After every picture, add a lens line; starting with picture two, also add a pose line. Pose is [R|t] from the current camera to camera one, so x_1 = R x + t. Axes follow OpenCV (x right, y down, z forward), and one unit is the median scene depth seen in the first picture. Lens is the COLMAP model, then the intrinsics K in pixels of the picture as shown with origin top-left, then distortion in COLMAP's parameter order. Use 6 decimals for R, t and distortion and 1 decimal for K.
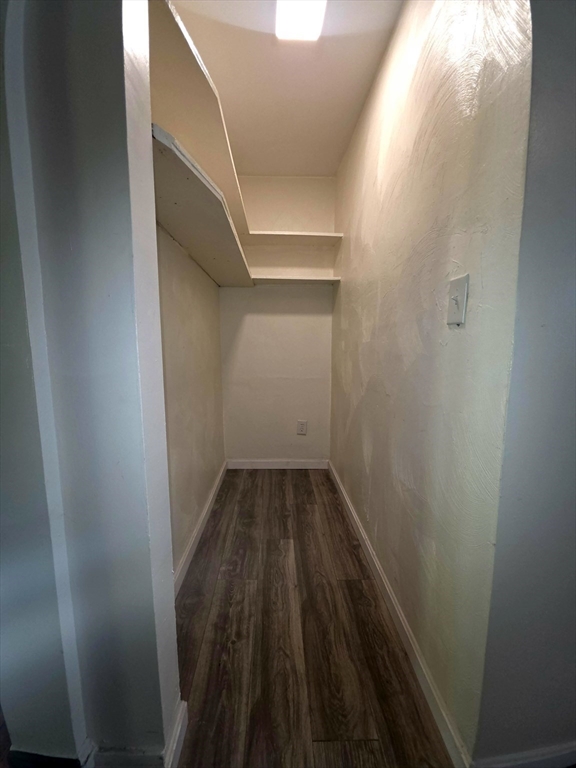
lens RADIAL K [[309.9, 0, 286.5], [0, 309.9, 384.3], [0, 0, 1]] dist [-0.004542, -0.000280]
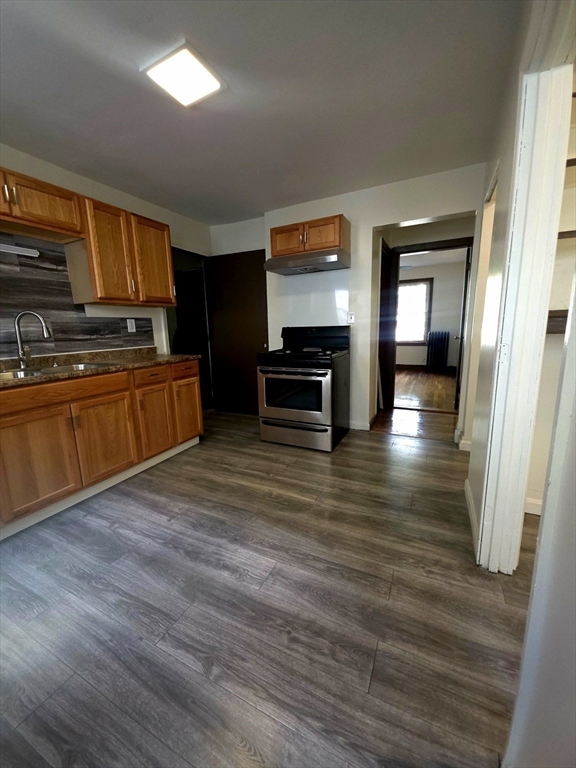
lens RADIAL K [[309.9, 0, 279.8], [0, 309.9, 381.4], [0, 0, 1]] dist [-0.004542, -0.000280]
pose [[-0.481037, 0.151932, -0.863435, 0.600474], [-0.114200, 0.965619, 0.233536, -0.210031], [0.869230, 0.210944, -0.447148, 1.246172]]
